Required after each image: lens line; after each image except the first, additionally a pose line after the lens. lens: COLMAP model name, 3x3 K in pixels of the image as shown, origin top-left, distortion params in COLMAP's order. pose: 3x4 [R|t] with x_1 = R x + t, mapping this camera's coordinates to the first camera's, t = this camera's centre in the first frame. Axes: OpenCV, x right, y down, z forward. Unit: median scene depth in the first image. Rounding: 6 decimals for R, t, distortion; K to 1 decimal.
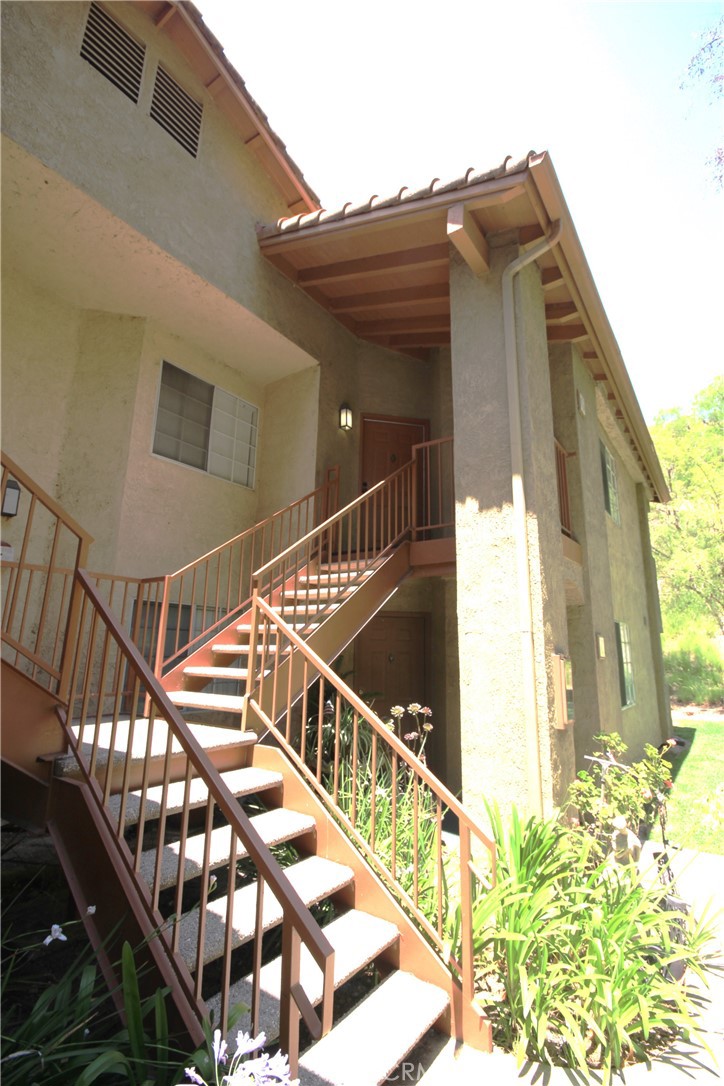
lens RADIAL K [[502.1, 0, 362.8], [0, 502.1, 538.2], [0, 0, 1]] dist [-0.002930, 0.000554]
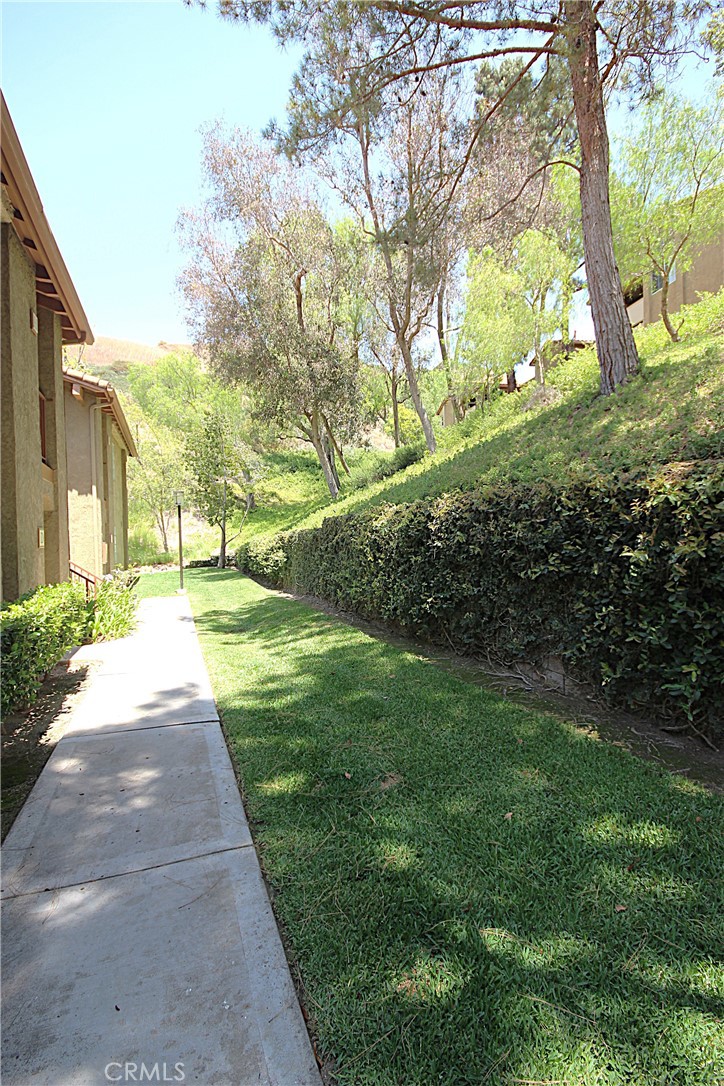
lens RADIAL K [[502.1, 0, 362.8], [0, 502.1, 538.2], [0, 0, 1]] dist [-0.002930, 0.000554]
pose [[0.551934, -0.045180, 0.832663, -1.163163], [-0.144141, 0.978332, 0.148629, -0.434562], [-0.821336, -0.202054, 0.533462, -1.750902]]
